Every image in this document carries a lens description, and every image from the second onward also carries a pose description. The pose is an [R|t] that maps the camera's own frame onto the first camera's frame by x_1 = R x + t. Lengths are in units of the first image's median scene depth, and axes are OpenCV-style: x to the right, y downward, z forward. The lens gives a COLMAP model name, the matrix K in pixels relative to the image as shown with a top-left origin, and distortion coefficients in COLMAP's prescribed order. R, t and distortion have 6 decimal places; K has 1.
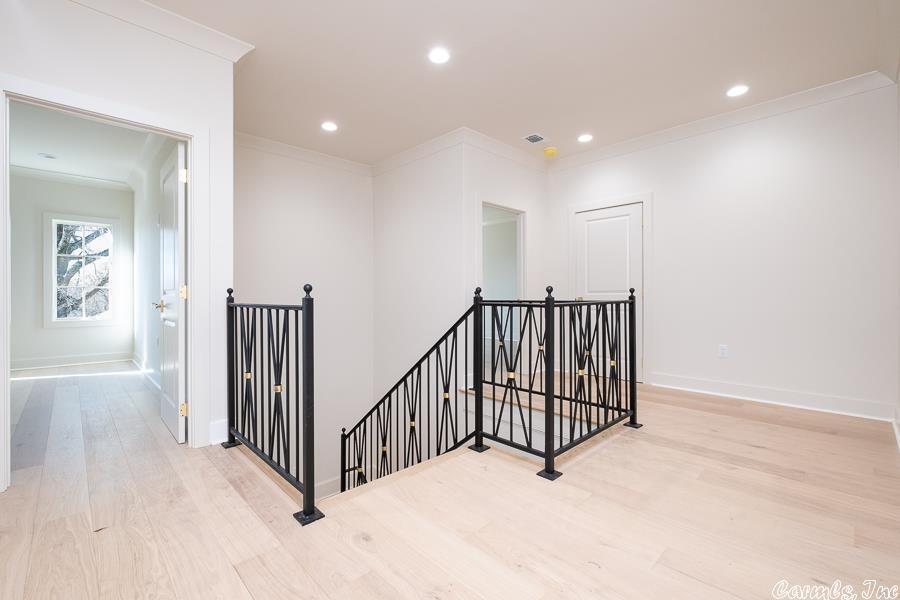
lens RADIAL K [[399.3, 0, 449.7], [0, 399.3, 301.9], [0, 0, 1]] dist [-0.000805, -0.000241]
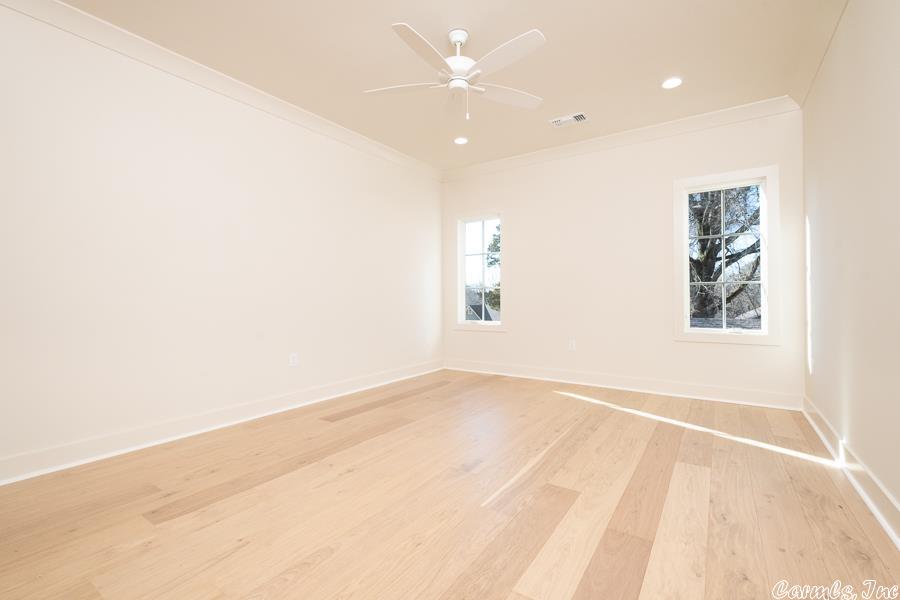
lens RADIAL K [[399.3, 0, 449.7], [0, 399.3, 301.9], [0, 0, 1]] dist [-0.000805, -0.000241]
pose [[0.215613, 0.005543, -0.976463, -0.333080], [-0.005628, 0.999974, 0.004434, -0.006146], [0.976463, 0.004539, 0.215638, 0.371292]]
